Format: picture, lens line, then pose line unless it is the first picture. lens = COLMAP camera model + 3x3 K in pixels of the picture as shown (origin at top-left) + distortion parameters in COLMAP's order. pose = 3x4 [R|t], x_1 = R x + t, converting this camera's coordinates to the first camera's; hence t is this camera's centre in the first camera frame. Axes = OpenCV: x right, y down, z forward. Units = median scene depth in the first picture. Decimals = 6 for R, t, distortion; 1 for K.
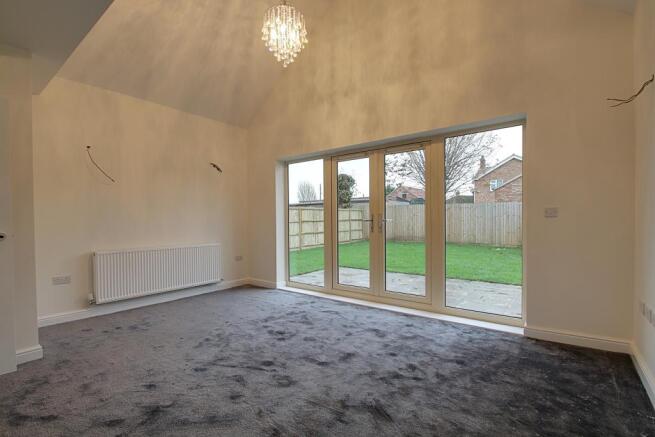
lens RADIAL K [[305.8, 0, 322.7], [0, 305.8, 225.5], [0, 0, 1]] dist [0.016876, -0.020620]
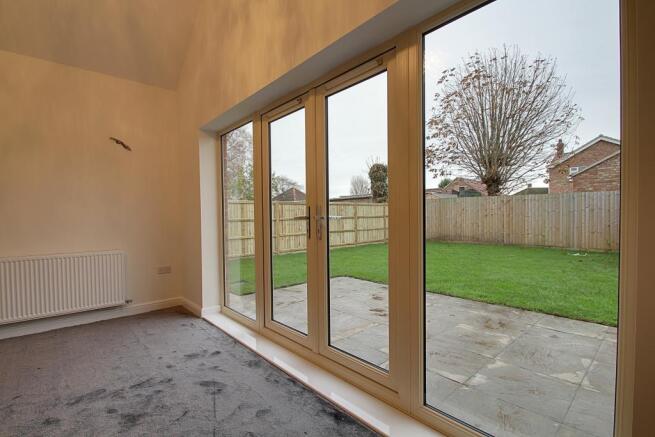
lens RADIAL K [[305.8, 0, 322.7], [0, 305.8, 225.5], [0, 0, 1]] dist [0.016876, -0.020620]
pose [[0.983380, 0.000787, -0.181556, 0.227333], [0.001421, 0.999927, 0.012035, -0.007482], [0.181552, -0.012093, 0.983307, 0.355955]]
